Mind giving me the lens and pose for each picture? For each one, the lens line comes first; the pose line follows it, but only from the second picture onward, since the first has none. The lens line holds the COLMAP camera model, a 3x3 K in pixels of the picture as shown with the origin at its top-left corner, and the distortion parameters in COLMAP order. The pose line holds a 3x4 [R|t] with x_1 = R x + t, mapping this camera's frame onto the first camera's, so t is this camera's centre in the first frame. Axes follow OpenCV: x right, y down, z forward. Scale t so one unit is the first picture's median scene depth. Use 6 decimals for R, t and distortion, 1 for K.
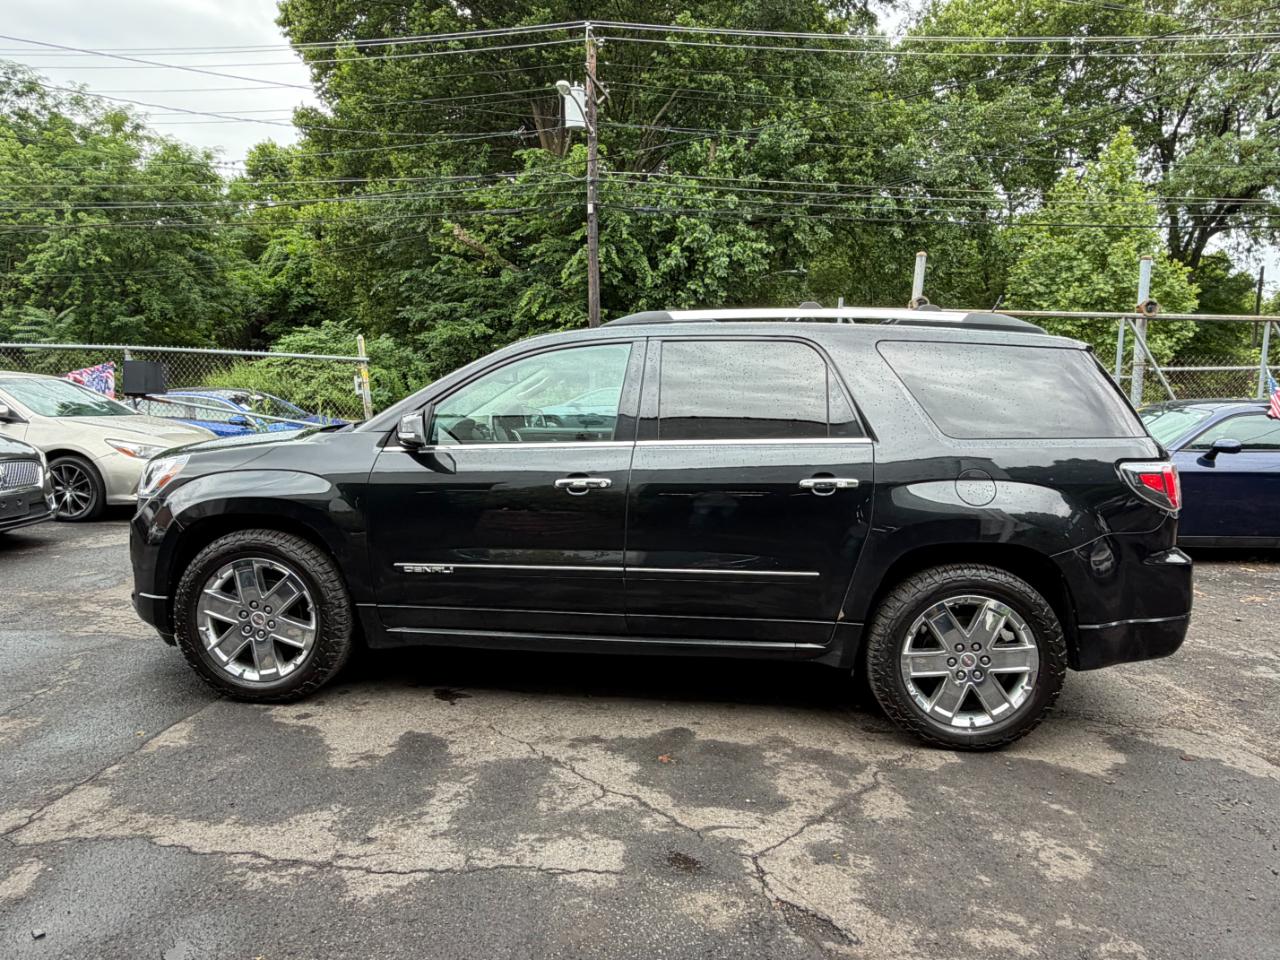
lens RADIAL K [[863.7, 0, 632.5], [0, 863.7, 483.1], [0, 0, 1]] dist [-0.002411, 0.004038]
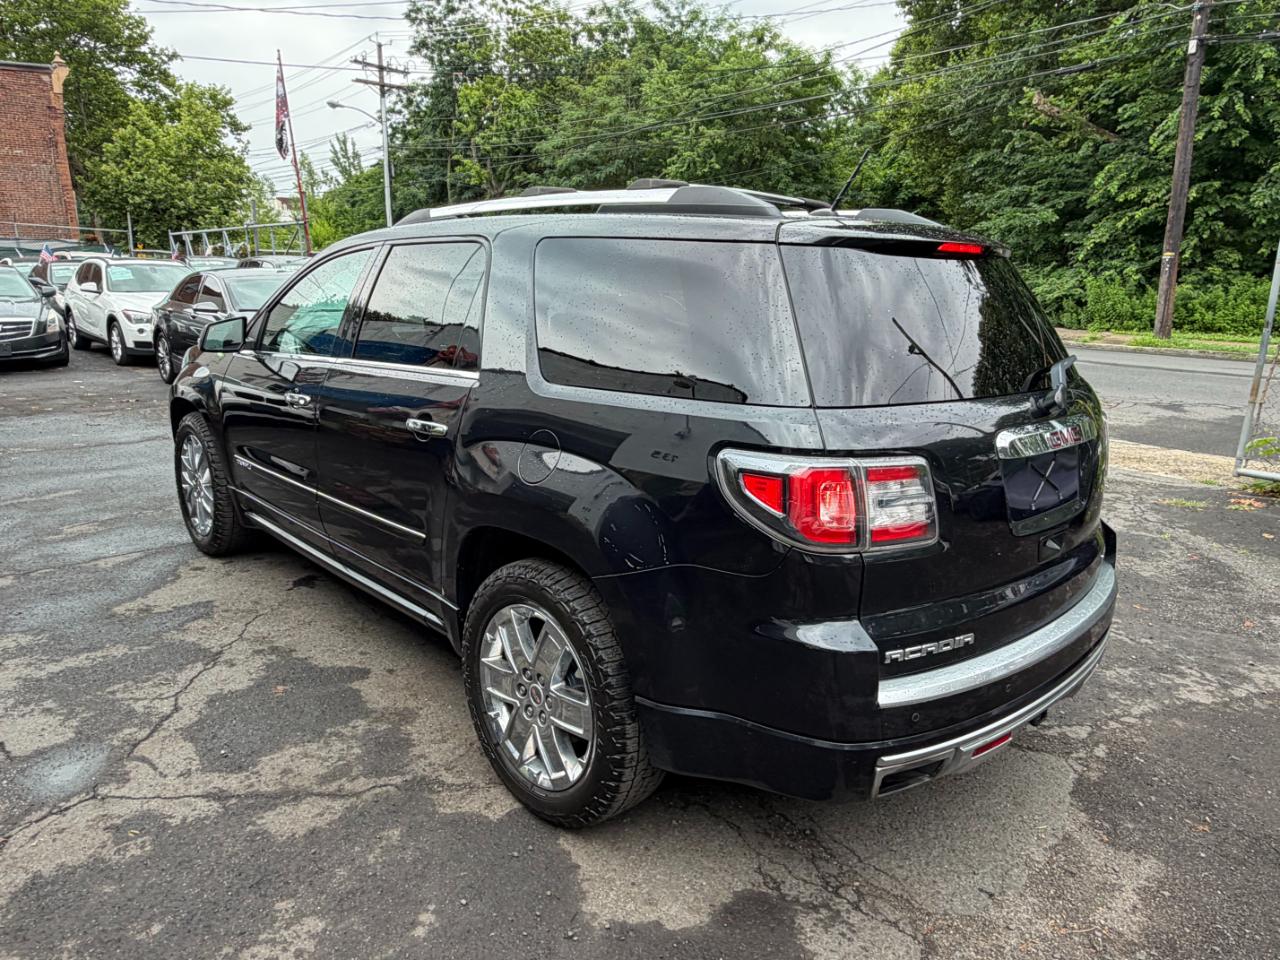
lens RADIAL K [[863.7, 0, 632.5], [0, 863.7, 483.1], [0, 0, 1]] dist [-0.002411, 0.004038]
pose [[0.745247, 0.154563, -0.648627, 0.926488], [-0.077131, 0.986216, 0.146387, -0.080964], [0.662312, -0.059065, 0.746896, 0.555446]]
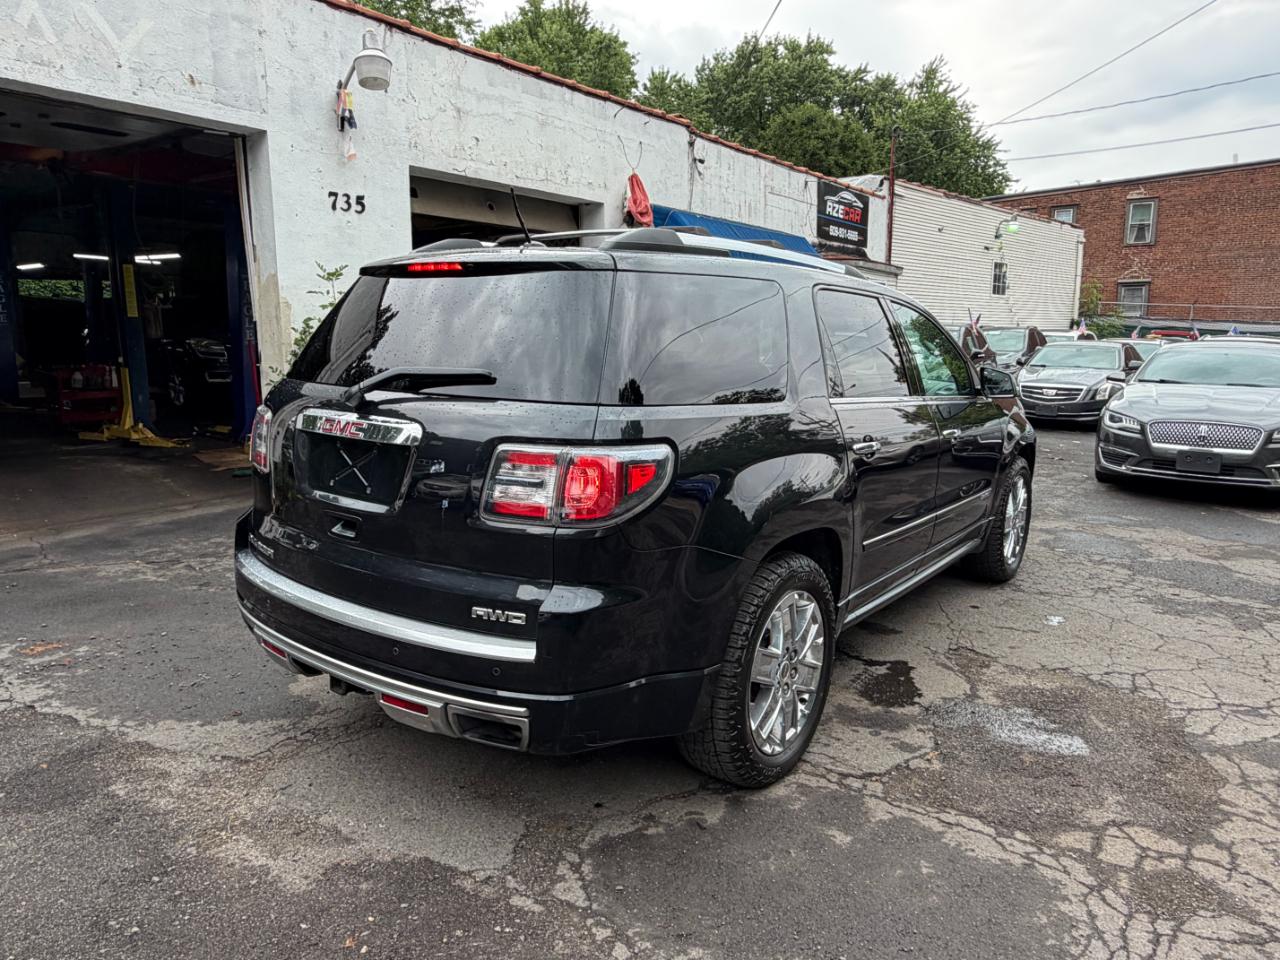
lens RADIAL K [[863.8, 0, 630.6], [0, 863.8, 472.2], [0, 0, 1]] dist [-0.001956, 0.002673]
pose [[-0.521114, 0.106482, -0.846818, 1.242018], [-0.122633, 0.972550, 0.197758, -0.184100], [0.844631, 0.206902, -0.493751, 1.859492]]
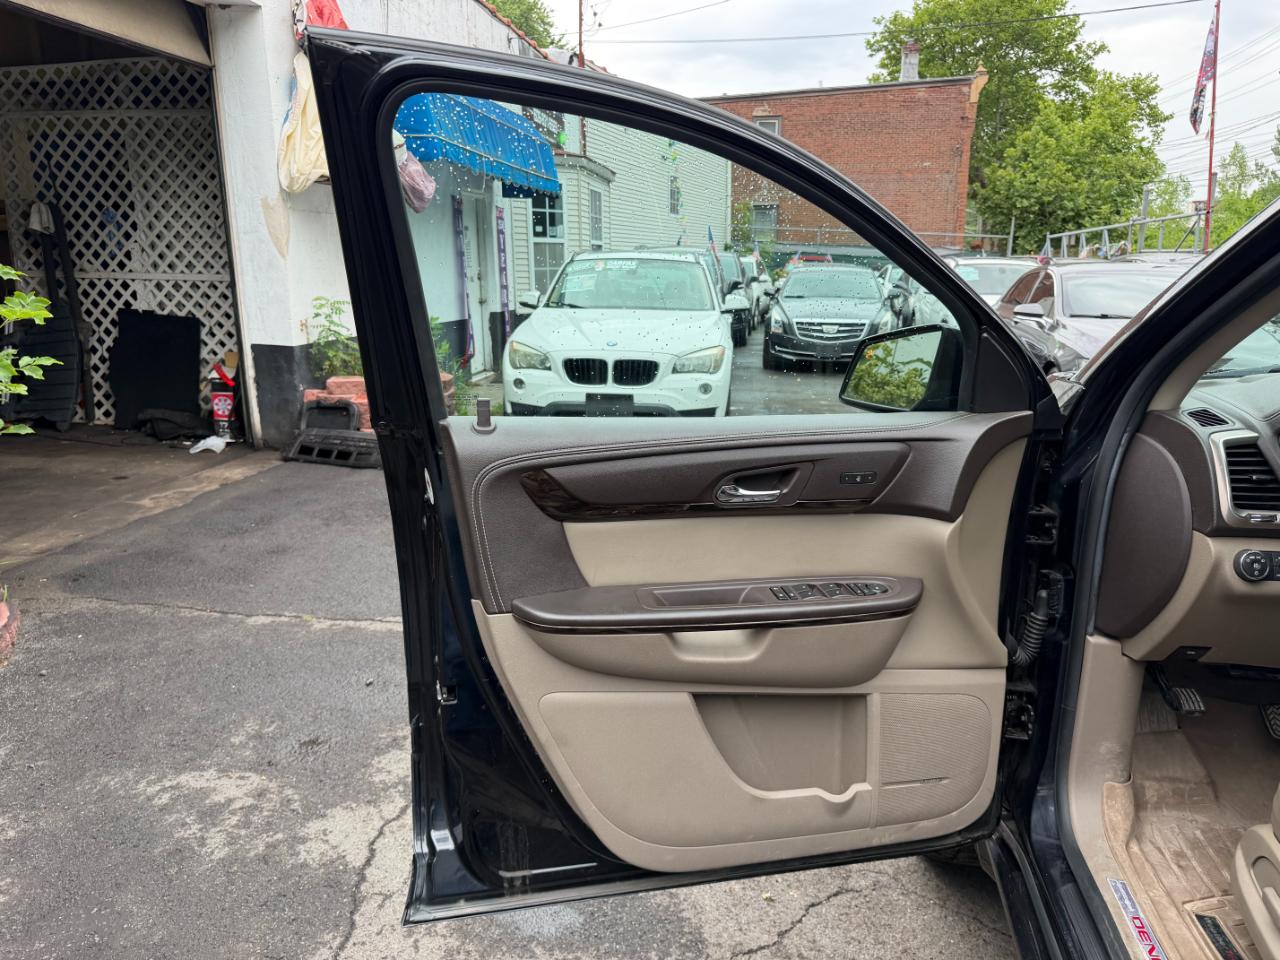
lens RADIAL K [[901.7, 0, 648.4], [0, 901.7, 474.7], [0, 0, 1]] dist [0.026649, -0.038652]
pose [[-0.057079, 0.204452, -0.977211, 0.377185], [-0.125985, 0.969507, 0.210199, -0.084714], [0.990389, 0.135112, -0.029581, 0.929524]]
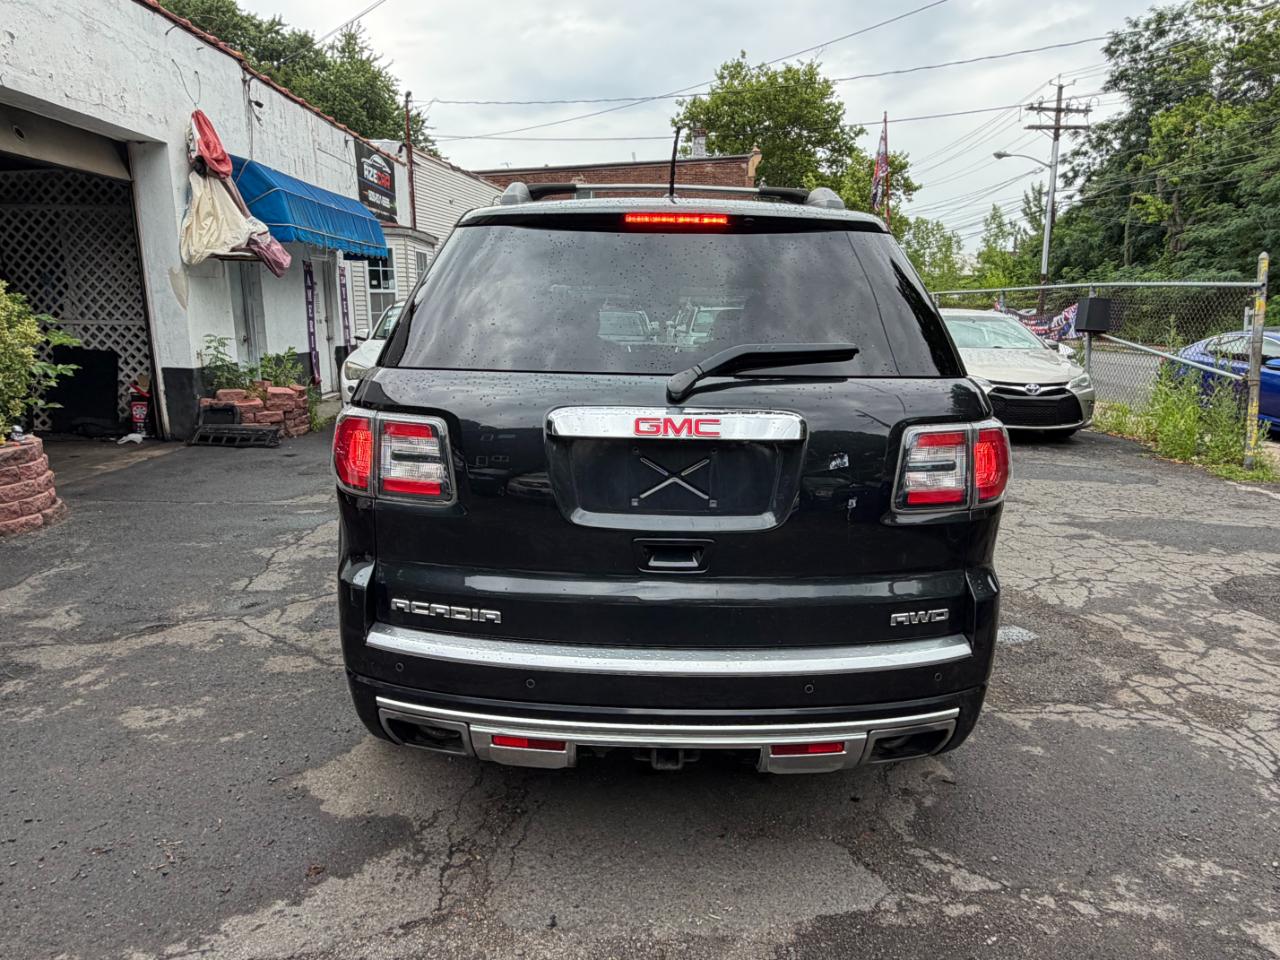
lens RADIAL K [[863.7, 0, 632.5], [0, 863.7, 483.1], [0, 0, 1]] dist [-0.002411, 0.004038]
pose [[0.088260, 0.173865, -0.980806, 1.297665], [-0.116036, 0.979740, 0.163234, -0.097300], [0.989316, 0.099402, 0.106647, 1.190092]]
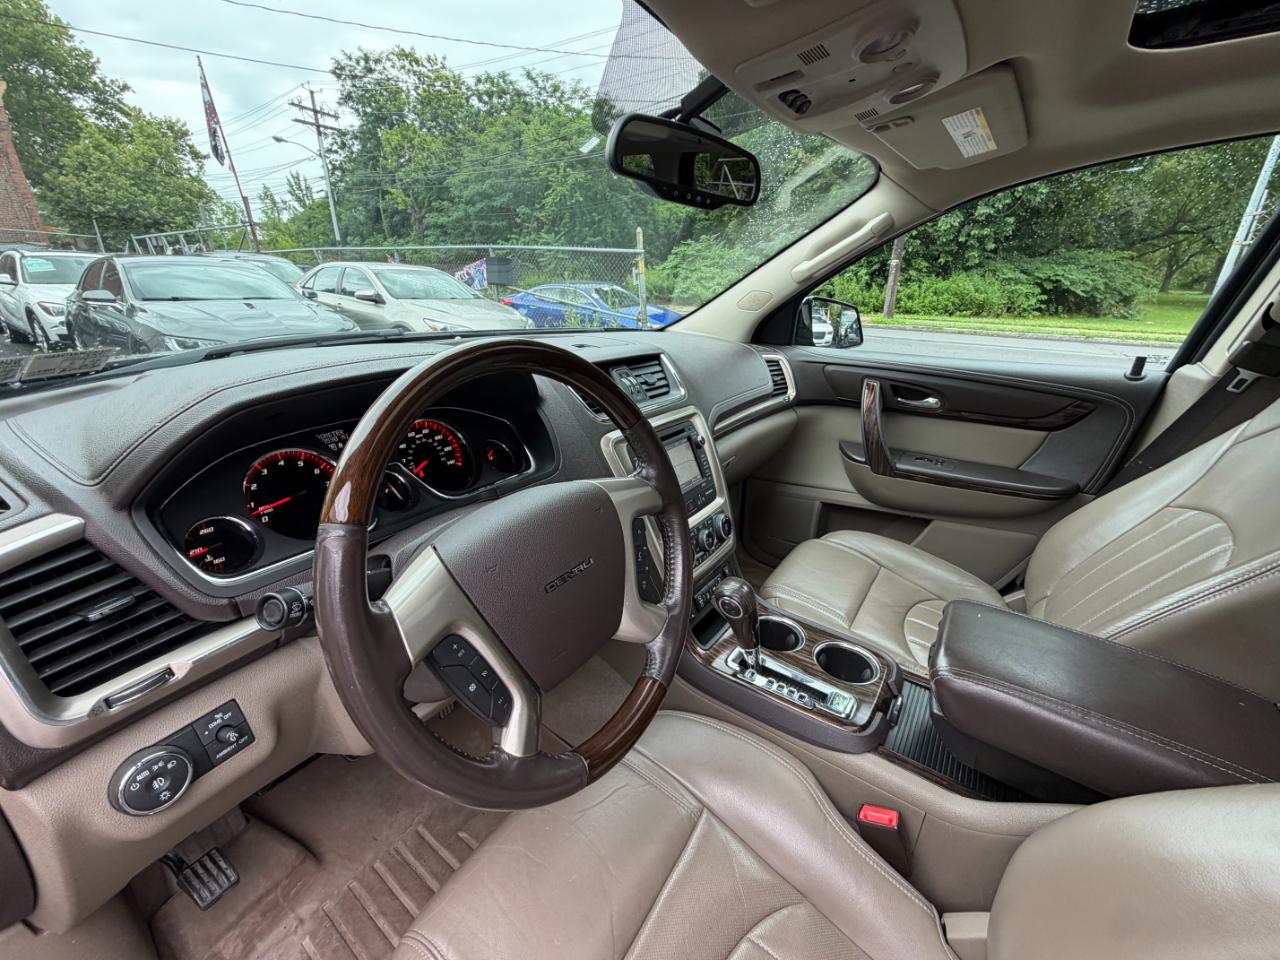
lens RADIAL K [[515.0, 0, 633.1], [0, 515.0, 478.2], [0, 0, 1]] dist [0.002476, -0.000513]
pose [[0.868866, 0.176657, -0.462454, 0.131398], [-0.058448, 0.964235, 0.258524, -0.095984], [0.491584, -0.197593, 0.848117, 1.140346]]
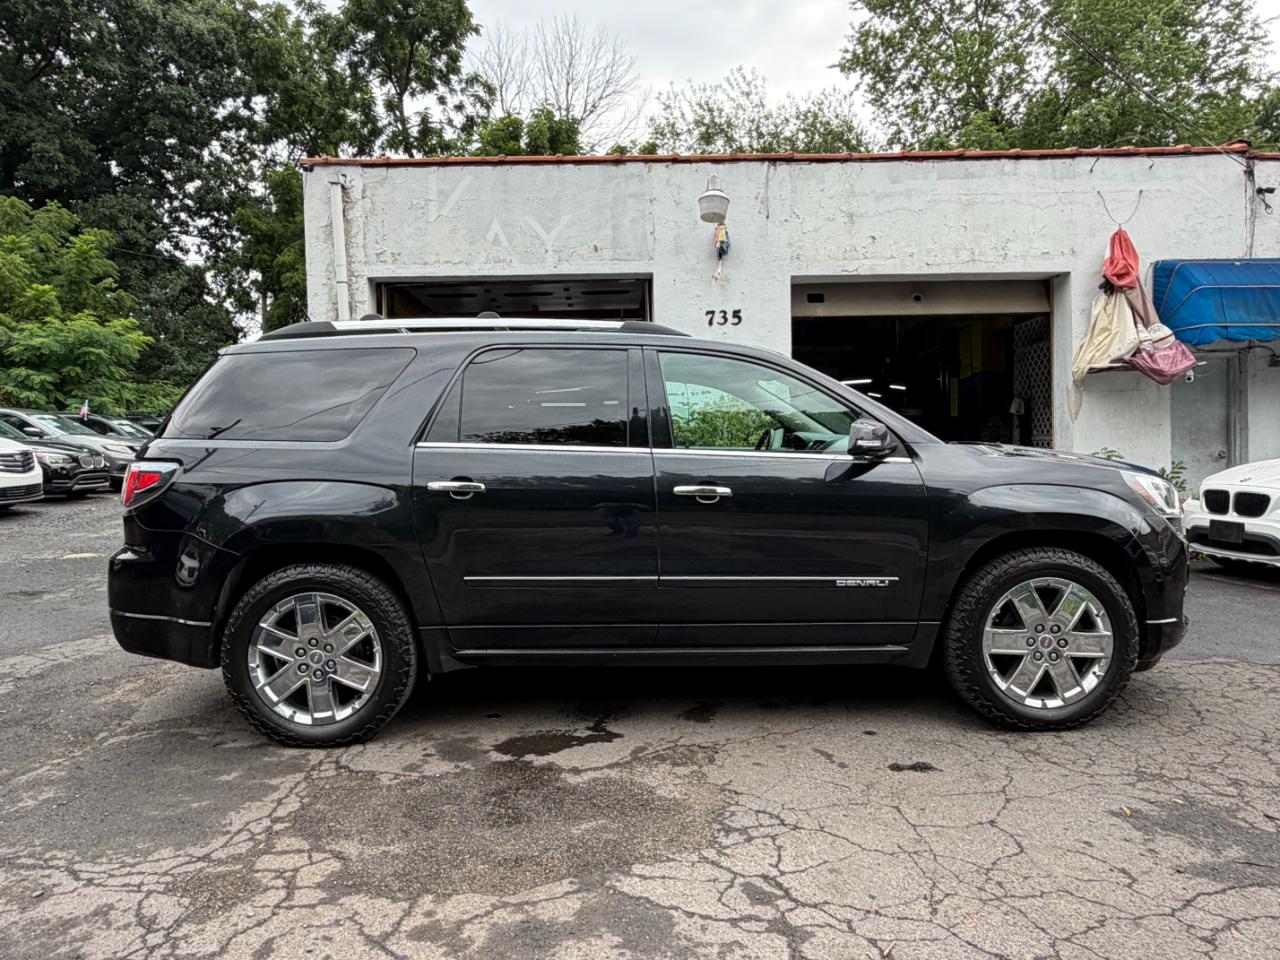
lens RADIAL K [[863.7, 0, 632.5], [0, 863.7, 483.1], [0, 0, 1]] dist [-0.002411, 0.004038]
pose [[-0.993319, -0.004690, -0.115303, 0.197491], [-0.022016, 0.988523, 0.149455, -0.220053], [0.113279, 0.150995, -0.982023, 2.654933]]
